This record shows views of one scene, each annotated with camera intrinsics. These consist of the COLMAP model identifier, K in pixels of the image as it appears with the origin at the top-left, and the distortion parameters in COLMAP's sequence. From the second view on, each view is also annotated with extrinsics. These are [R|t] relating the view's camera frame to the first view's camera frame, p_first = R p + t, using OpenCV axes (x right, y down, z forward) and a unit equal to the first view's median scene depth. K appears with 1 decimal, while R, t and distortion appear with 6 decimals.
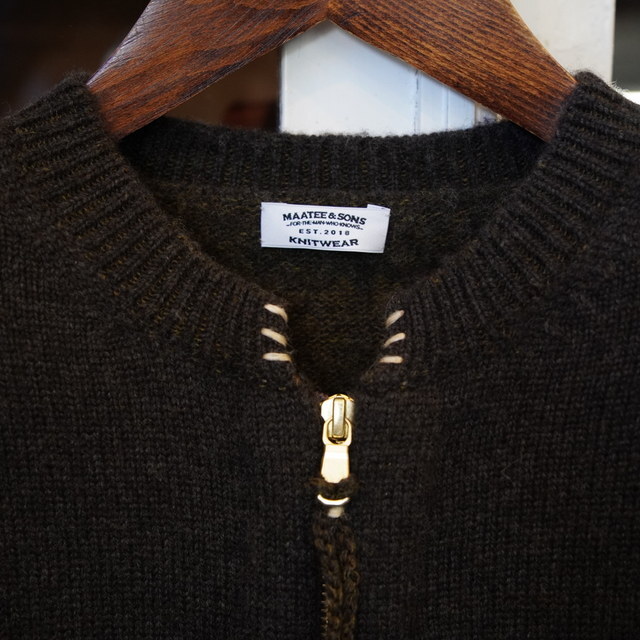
lens RADIAL K [[1428.7, 0, 319.8], [0, 1428.7, 320.0], [0, 0, 1]] dist [0.145707, 0.000000]
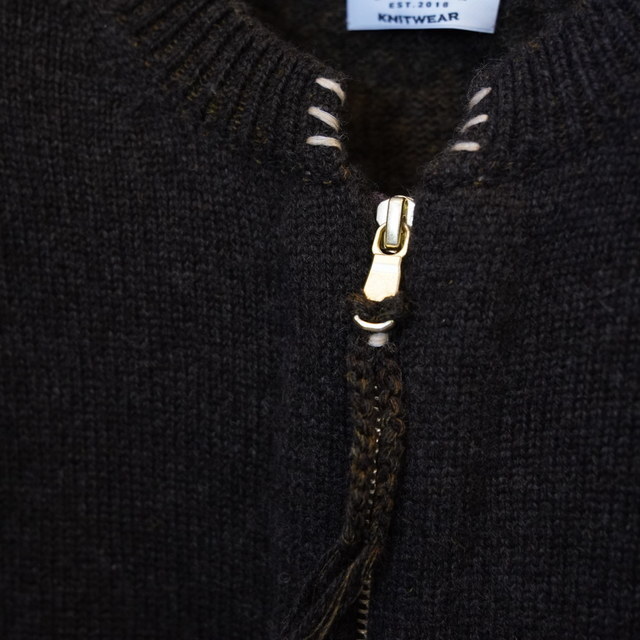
lens RADIAL K [[1224.0, 0, 319.9], [0, 1224.0, 320.4], [0, 0, 1]] dist [0.025886, 0.000000]
pose [[0.951152, 0.061570, -0.302520, 0.177894], [-0.063746, 0.997963, 0.002688, 0.121871], [0.302069, 0.016728, 0.953139, 0.355228]]
